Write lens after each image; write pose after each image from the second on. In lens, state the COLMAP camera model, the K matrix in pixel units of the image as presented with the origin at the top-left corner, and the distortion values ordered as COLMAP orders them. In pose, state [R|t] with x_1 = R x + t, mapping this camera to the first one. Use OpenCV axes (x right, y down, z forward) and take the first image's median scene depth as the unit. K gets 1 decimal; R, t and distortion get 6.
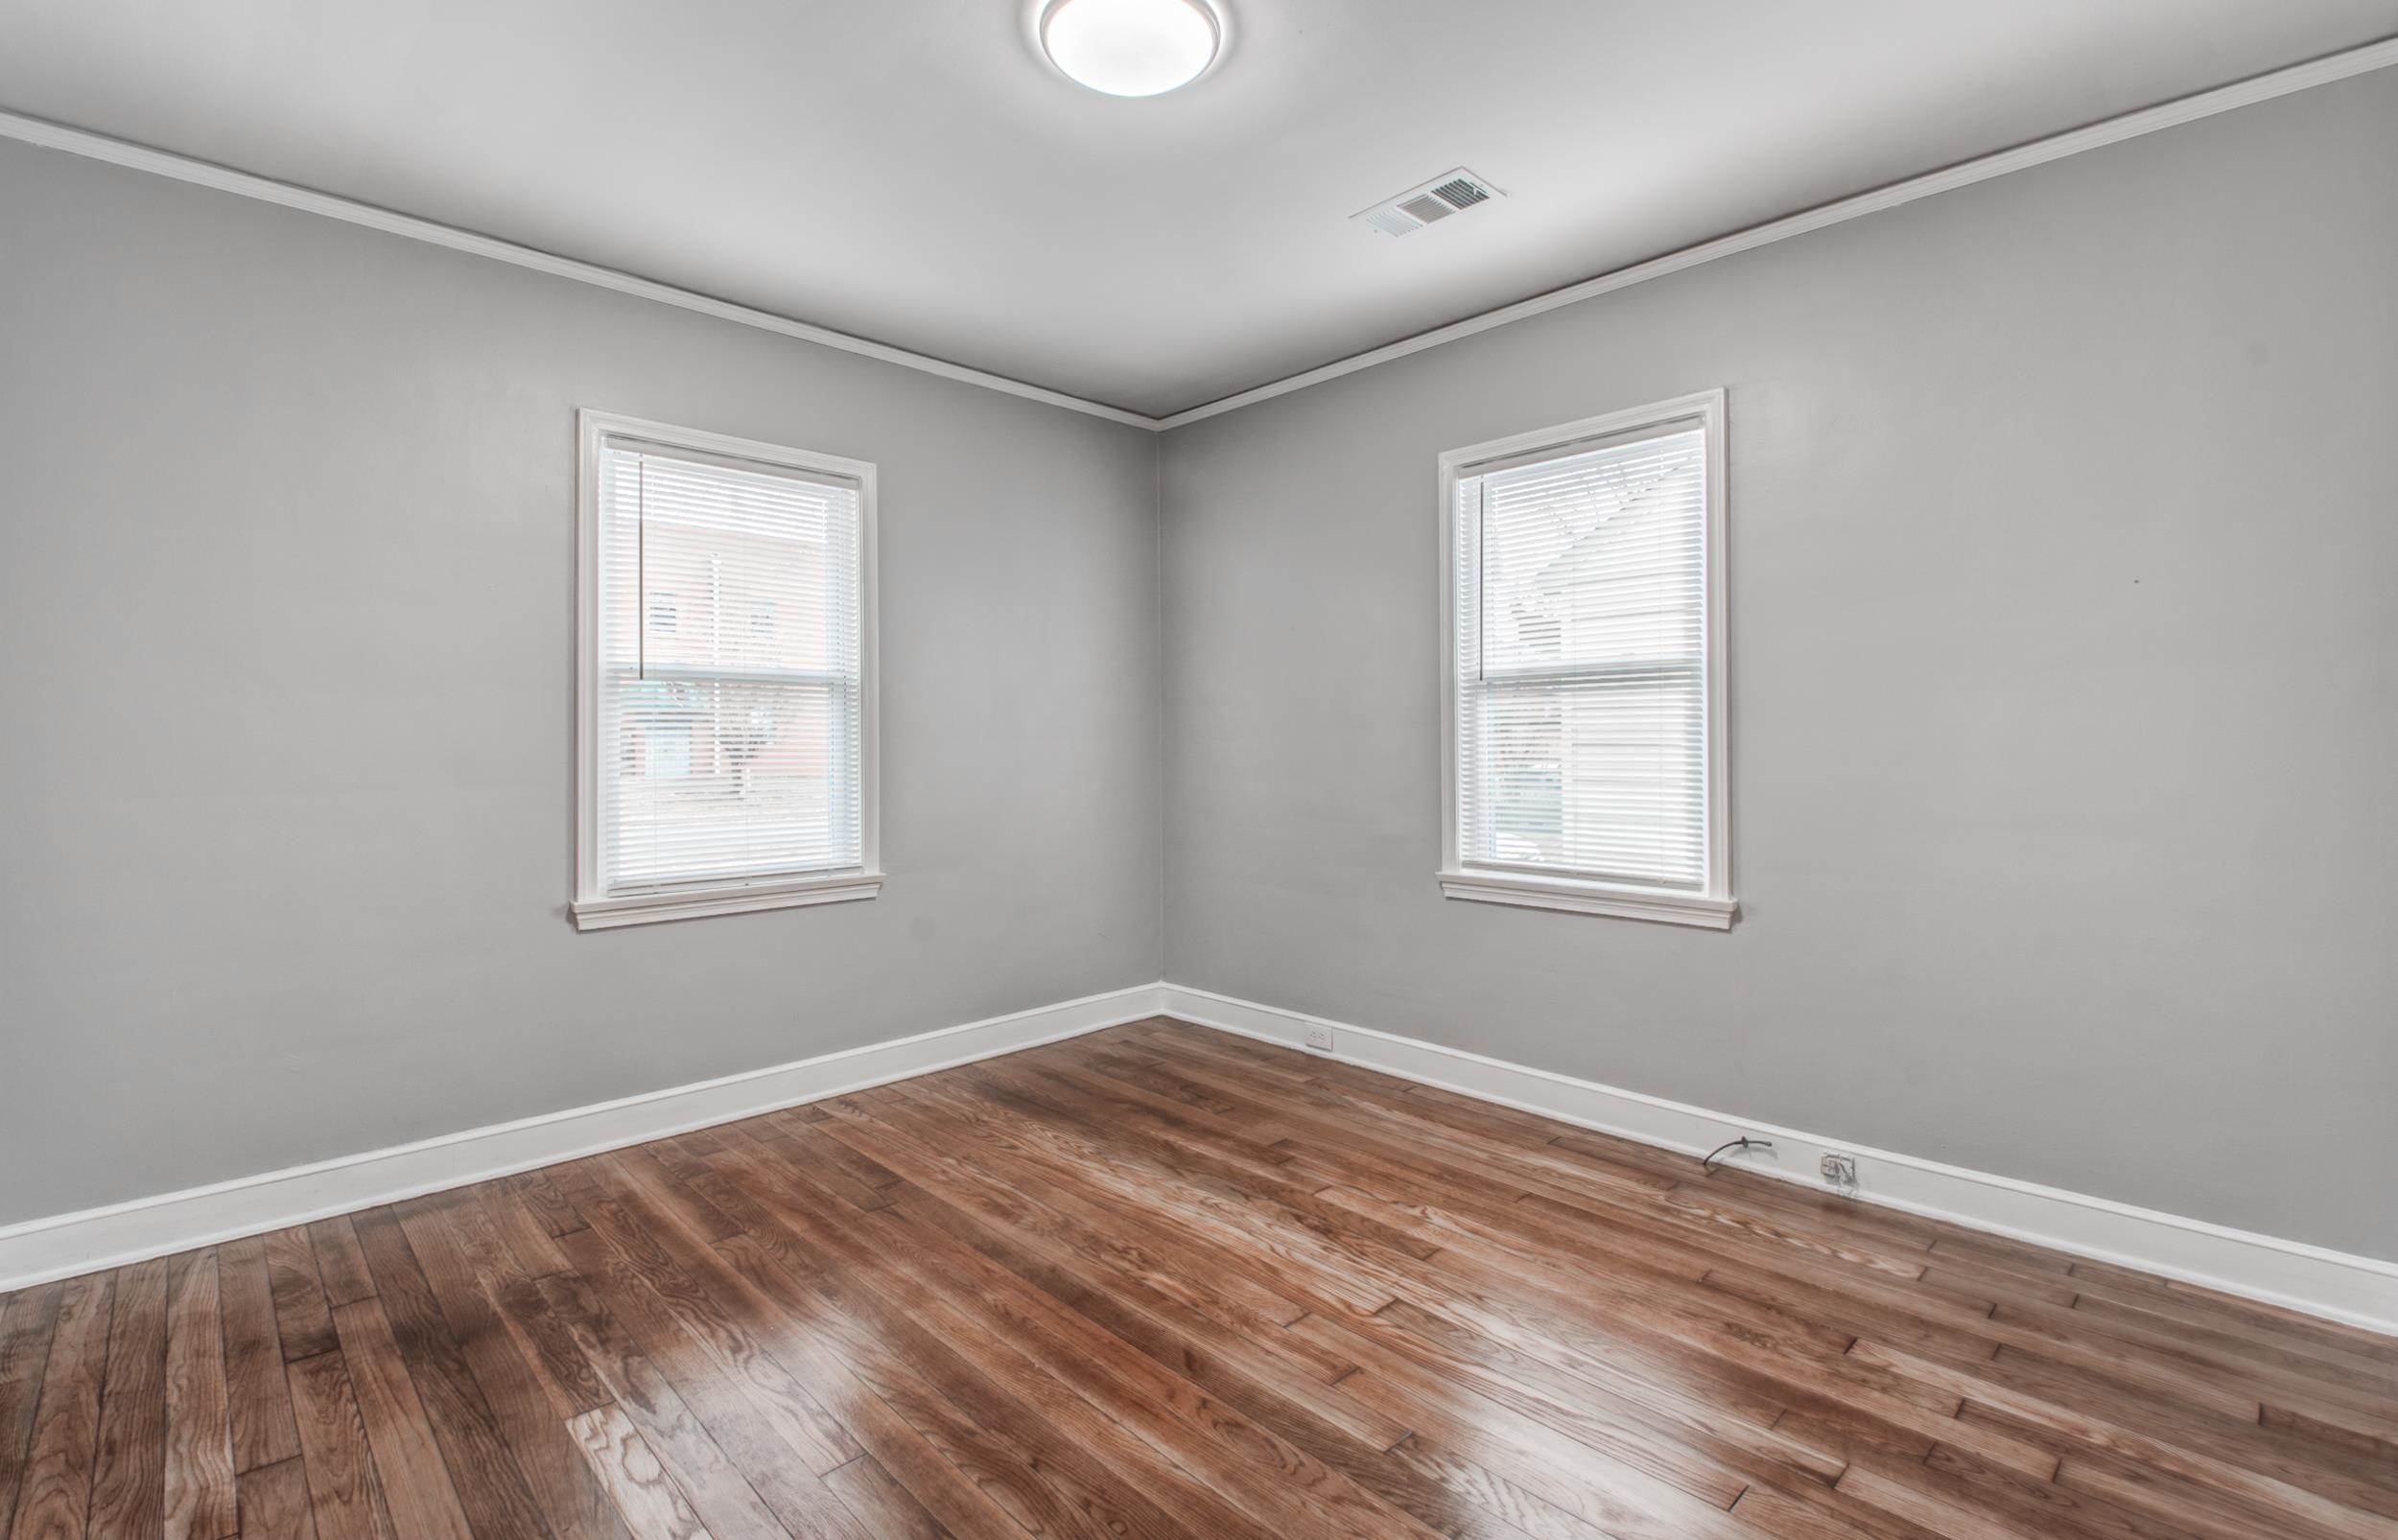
lens RADIAL K [[1072.7, 0, 1196.0], [0, 1072.7, 736.0], [0, 0, 1]] dist [-0.013972, -0.000576]
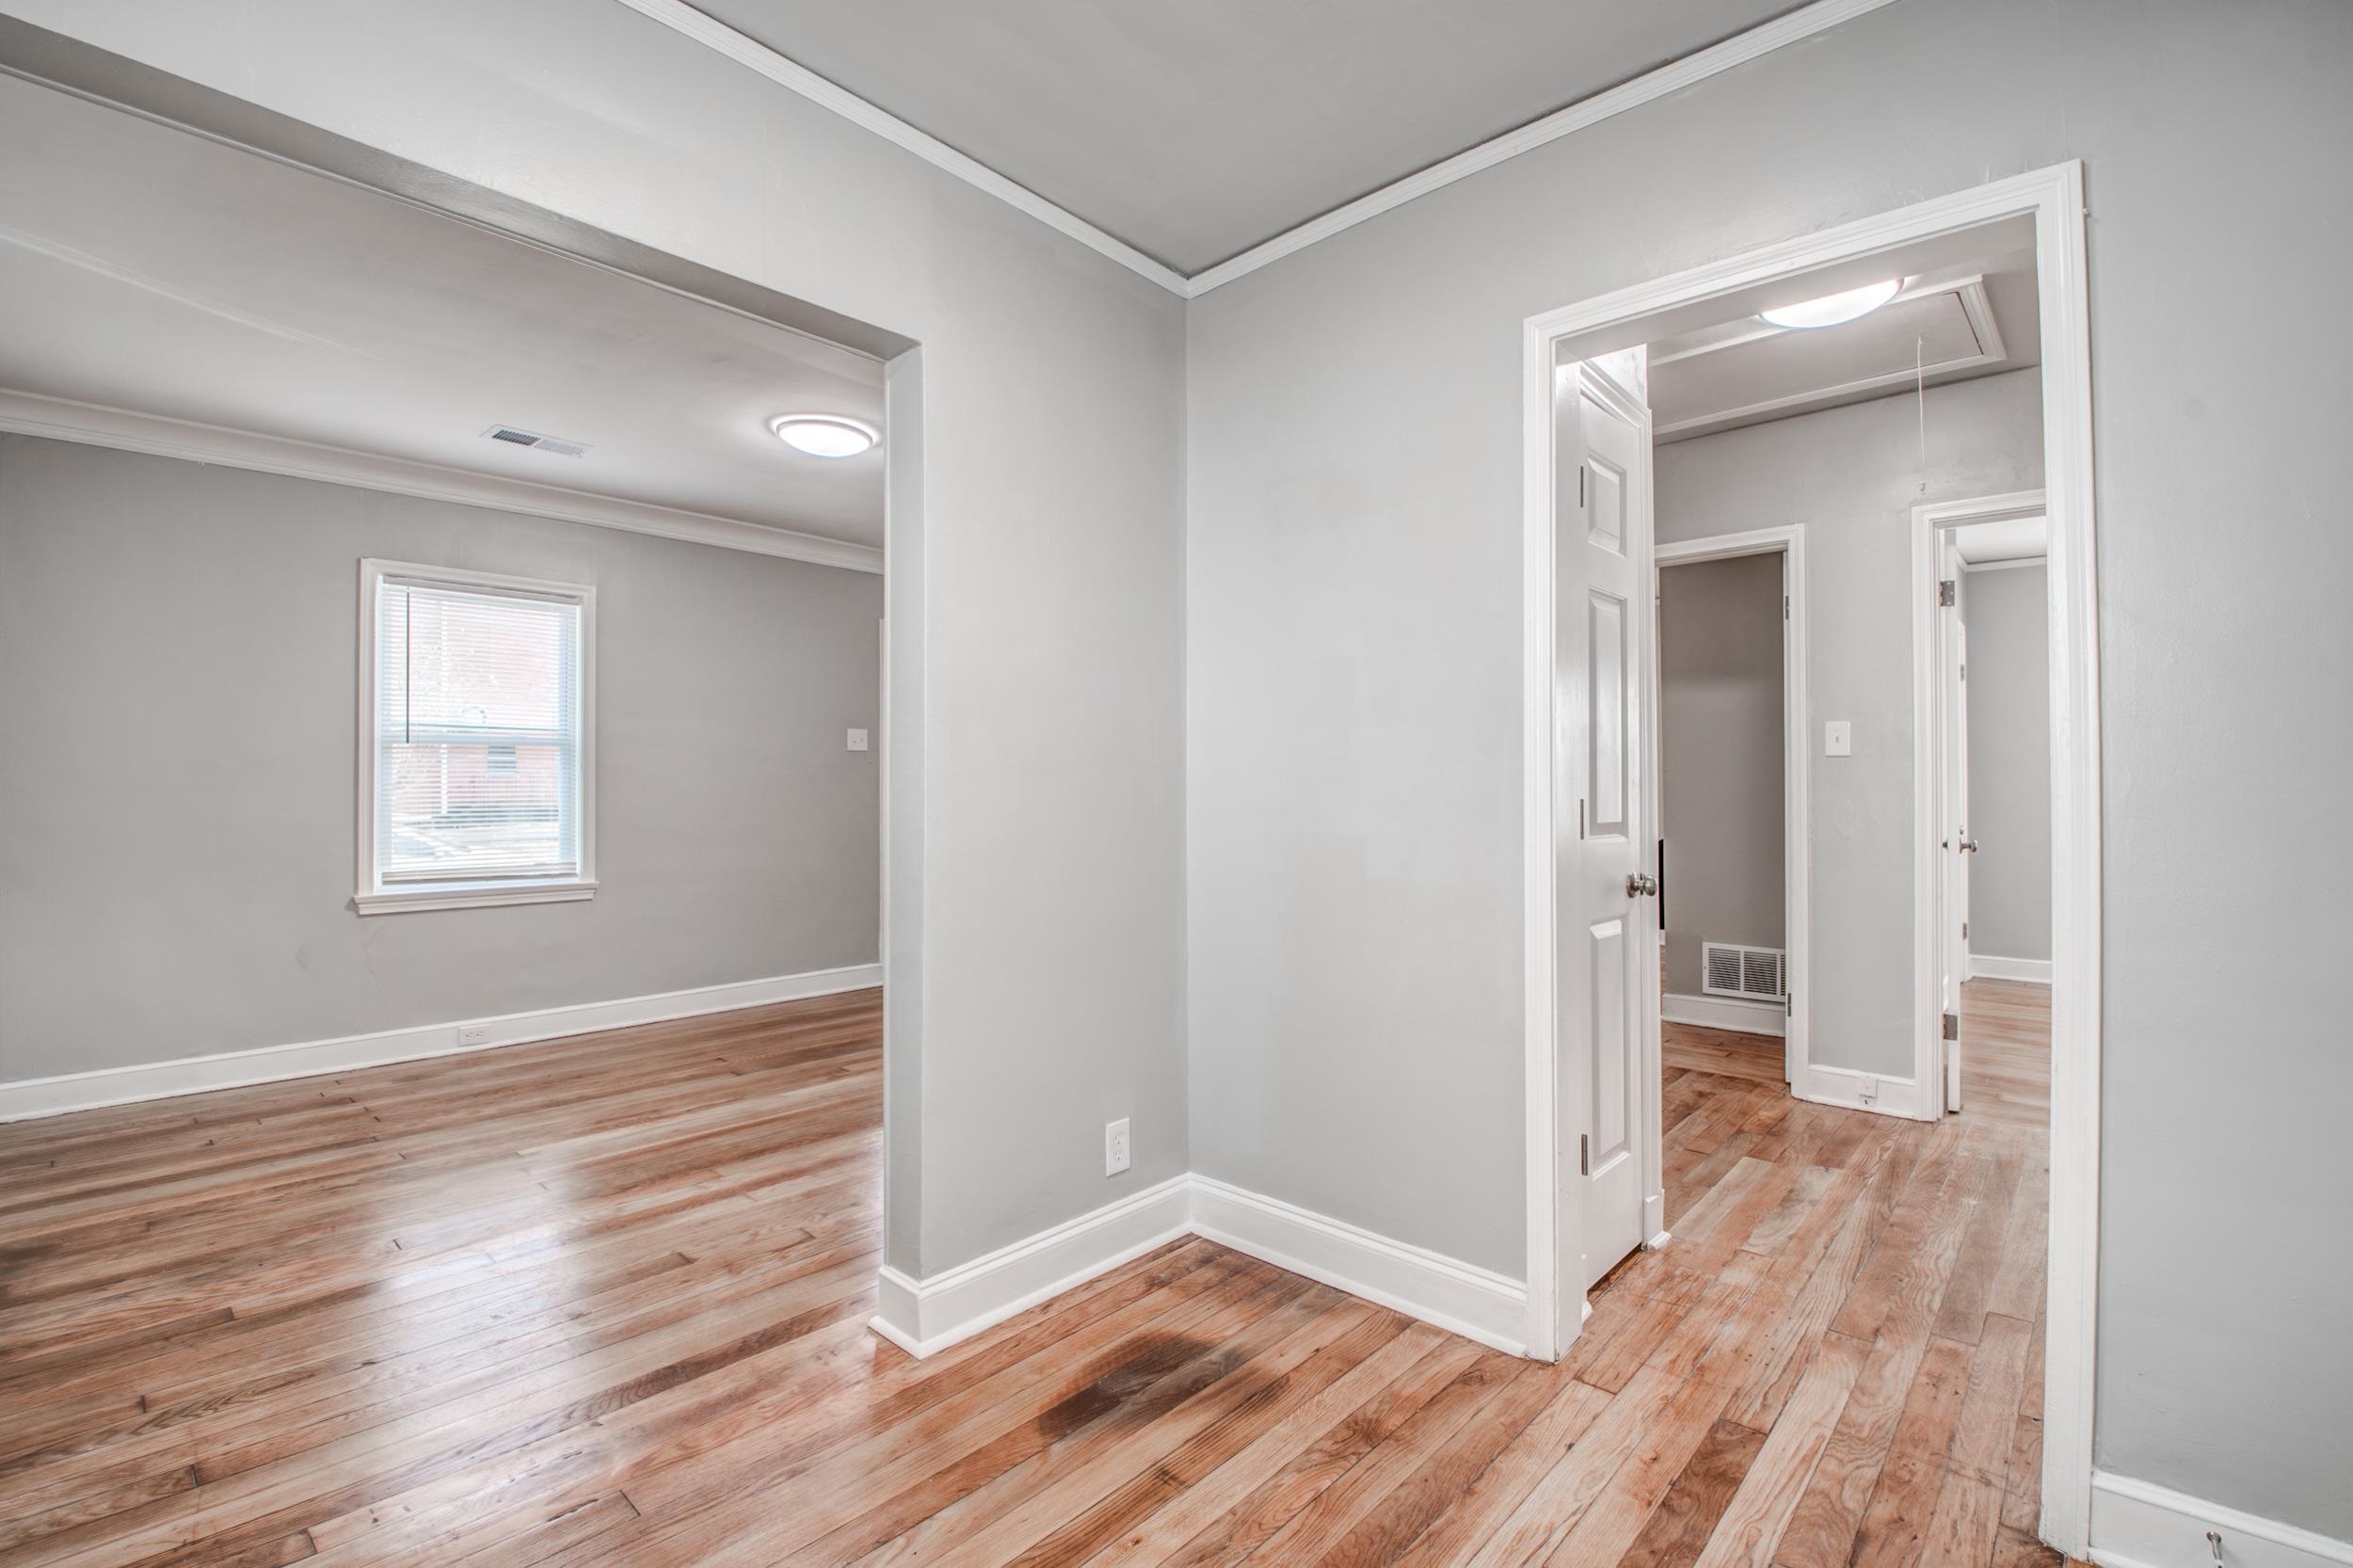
lens RADIAL K [[1048.5, 0, 1172.2], [0, 1048.5, 775.7], [0, 0, 1]] dist [0.001345, -0.017535]
pose [[-0.054483, 0.015215, 0.998399, -1.585143], [-0.004274, 0.999871, -0.015471, 0.006336], [-0.998506, -0.005110, -0.054411, 0.196190]]
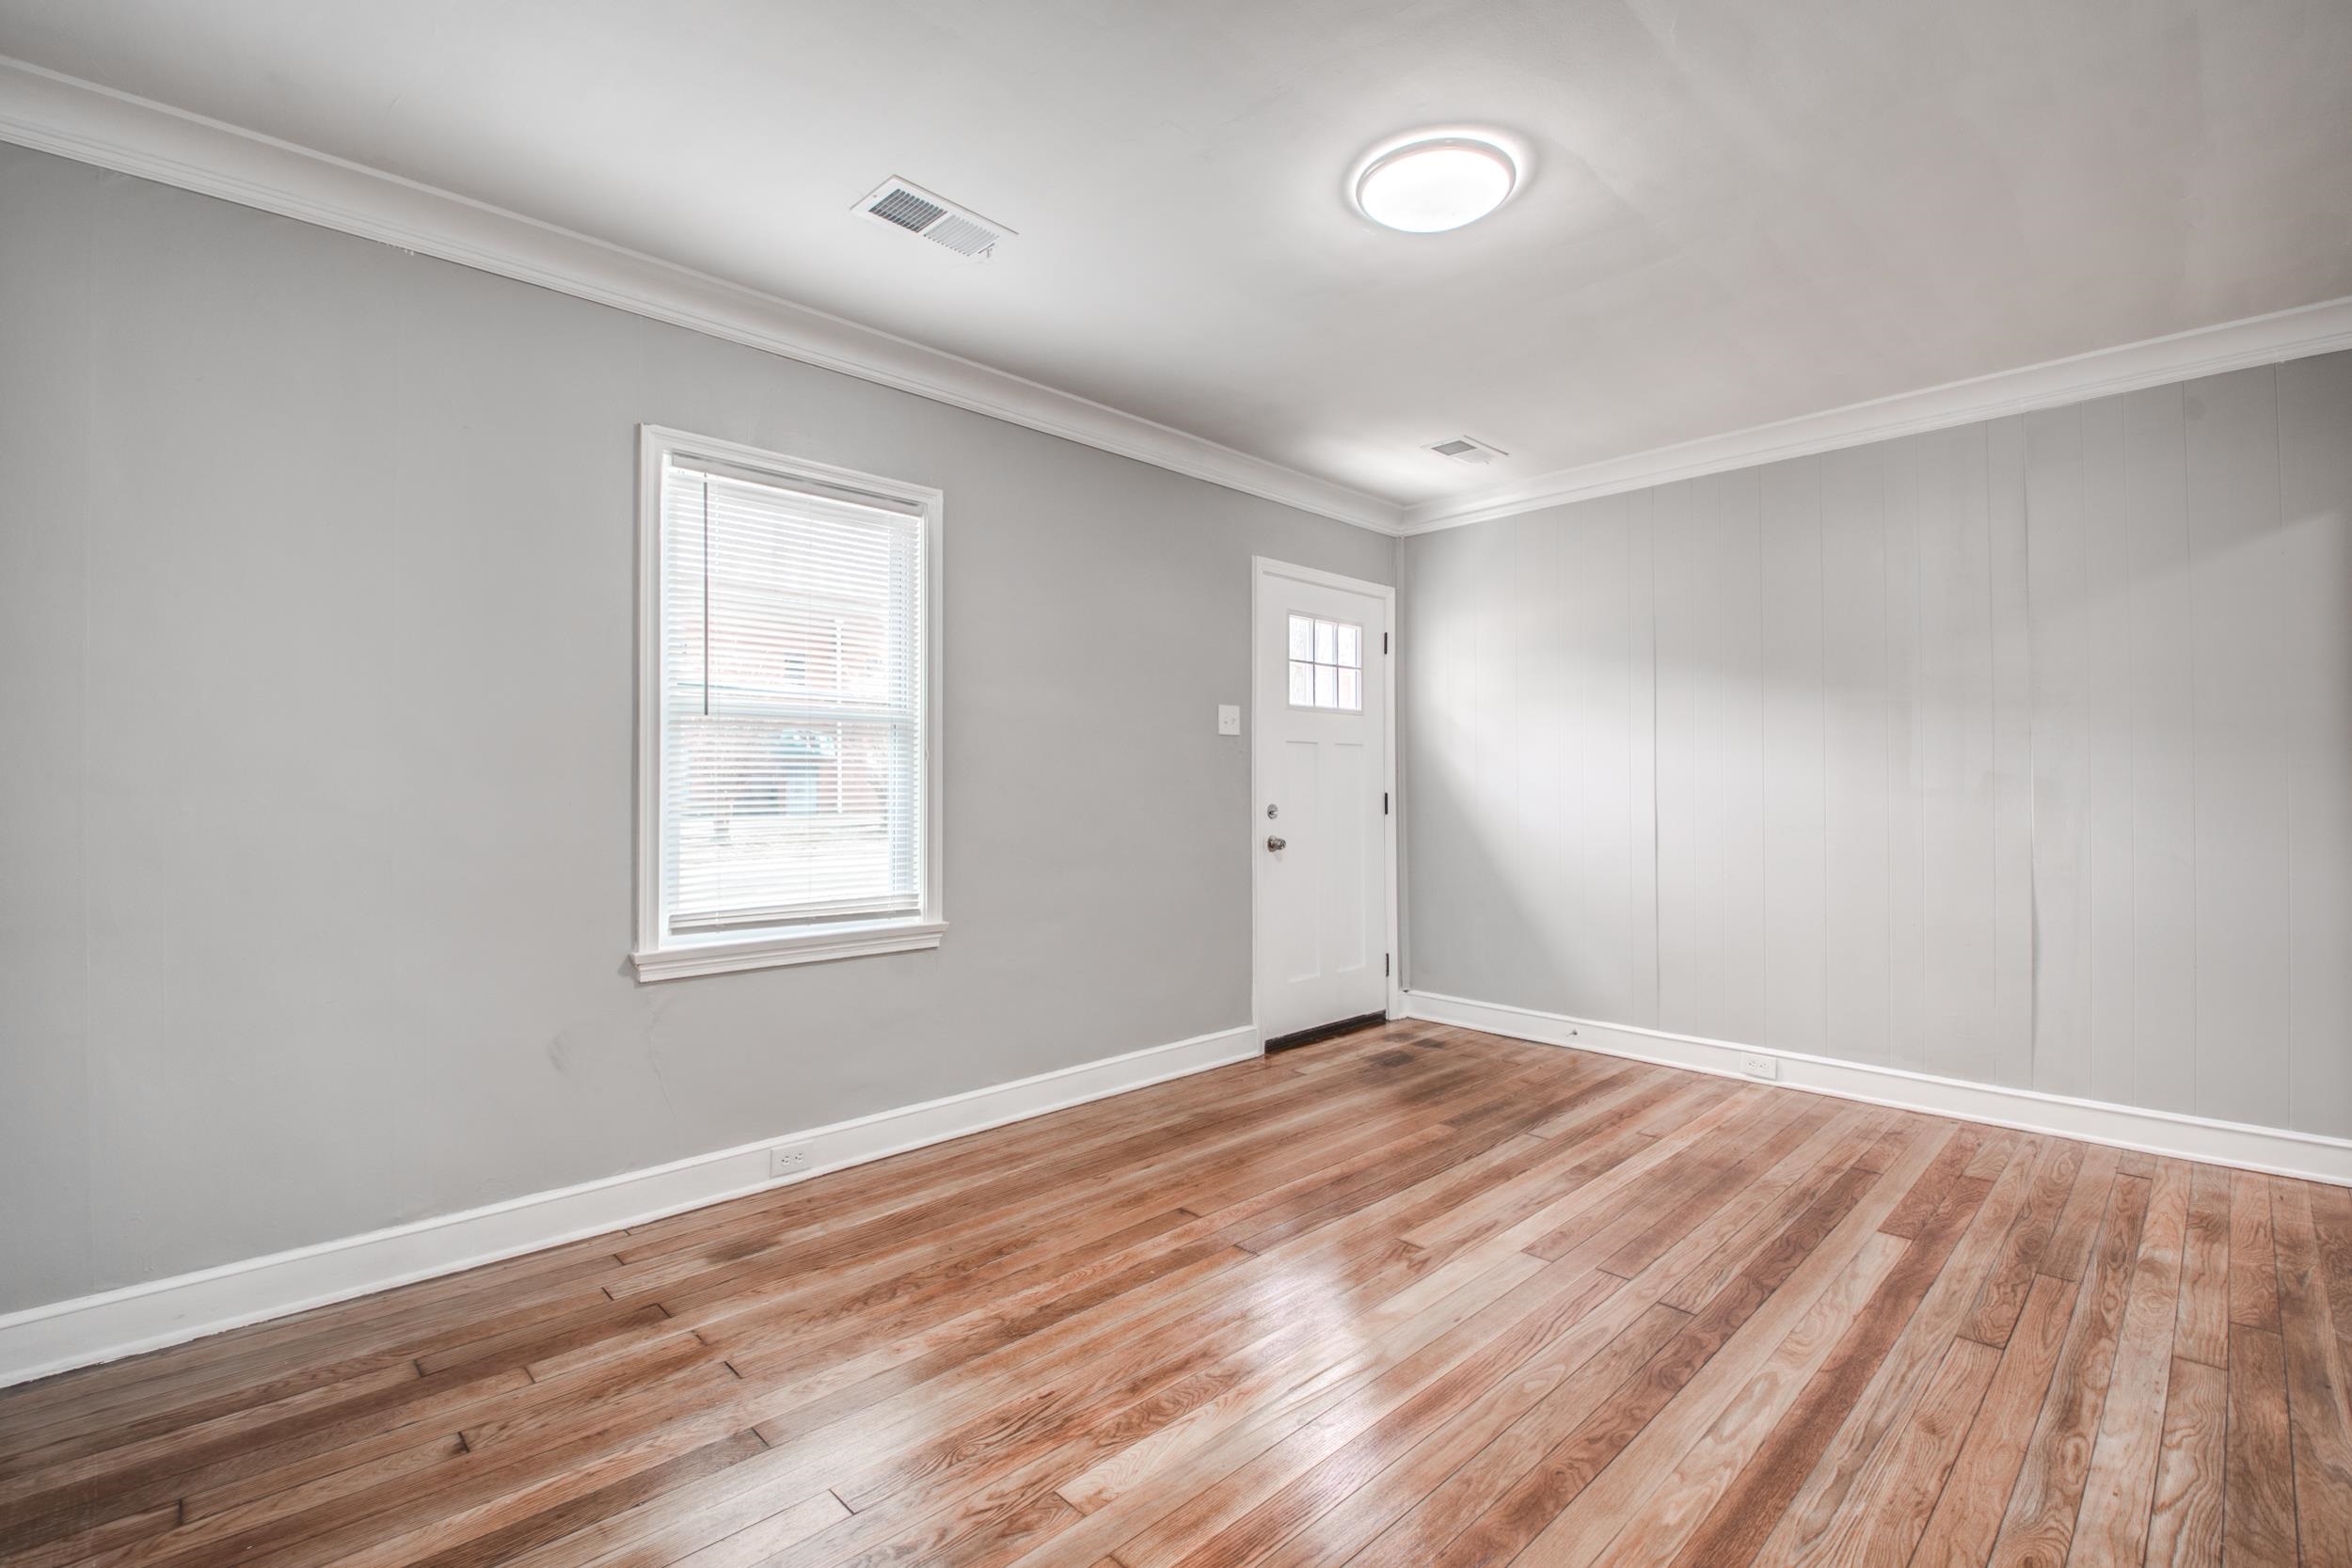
lens RADIAL K [[1040.9, 0, 1172.4], [0, 1040.9, 778.5], [0, 0, 1]] dist [0.003855, -0.018914]
pose [[0.000910, 0.010855, 0.999941, -0.832815], [-0.006919, 0.999917, -0.010848, 0.007687], [-0.999976, -0.006909, 0.000985, 0.936462]]
